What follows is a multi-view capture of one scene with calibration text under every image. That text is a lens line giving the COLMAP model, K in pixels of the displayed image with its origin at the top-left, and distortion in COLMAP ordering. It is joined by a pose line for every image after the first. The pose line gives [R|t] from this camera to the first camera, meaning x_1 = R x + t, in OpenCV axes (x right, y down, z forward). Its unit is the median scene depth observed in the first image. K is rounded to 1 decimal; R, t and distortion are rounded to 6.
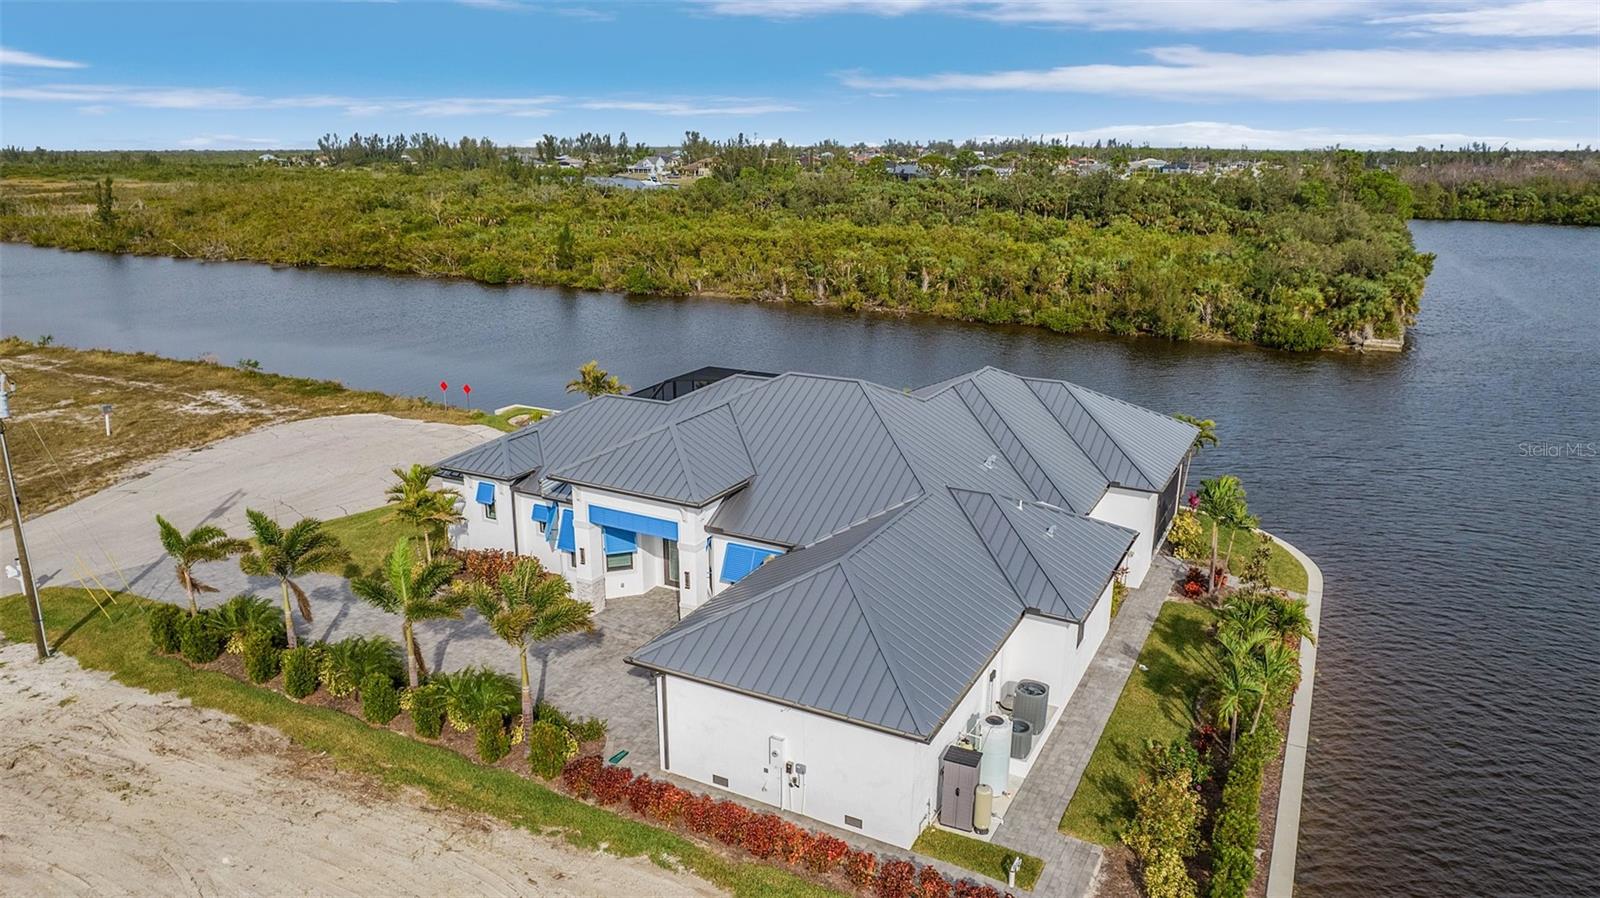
lens RADIAL K [[1059.3, 0, 800.1], [0, 1059.3, 409.4], [0, 0, 1]] dist [-0.060291, 0.051618]
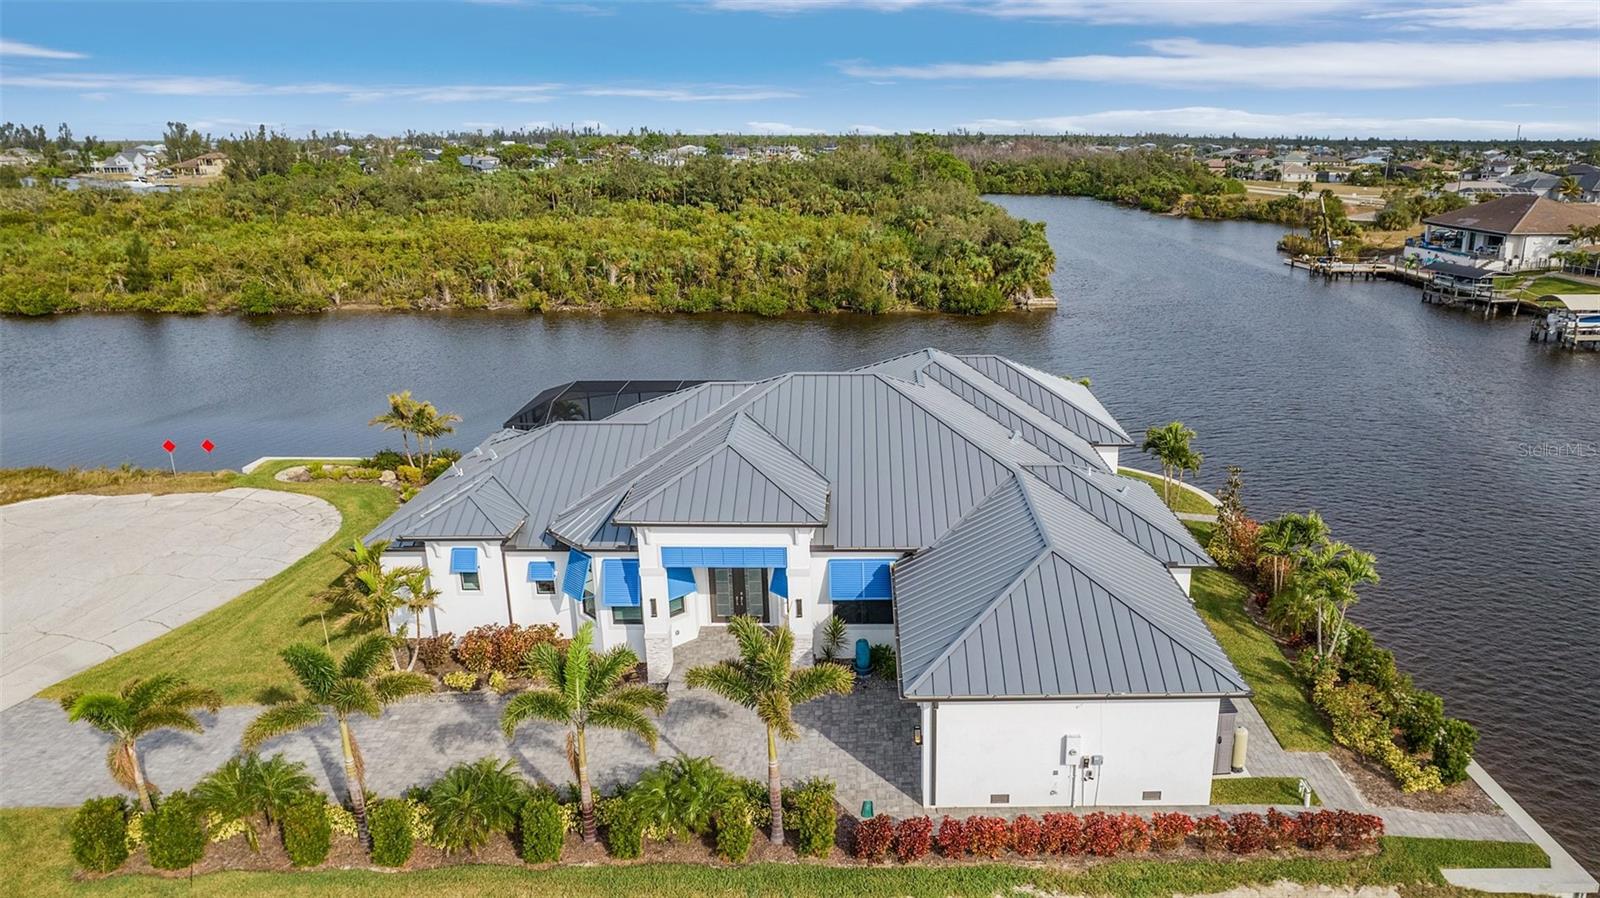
lens RADIAL K [[1054.1, 0, 869.0], [0, 1054.1, 419.6], [0, 0, 1]] dist [-0.066621, 0.053211]
pose [[0.881995, -0.125833, 0.454149, -0.139952], [0.116443, 0.992002, 0.048717, -0.011577], [-0.456647, 0.009914, 0.889593, 0.051817]]
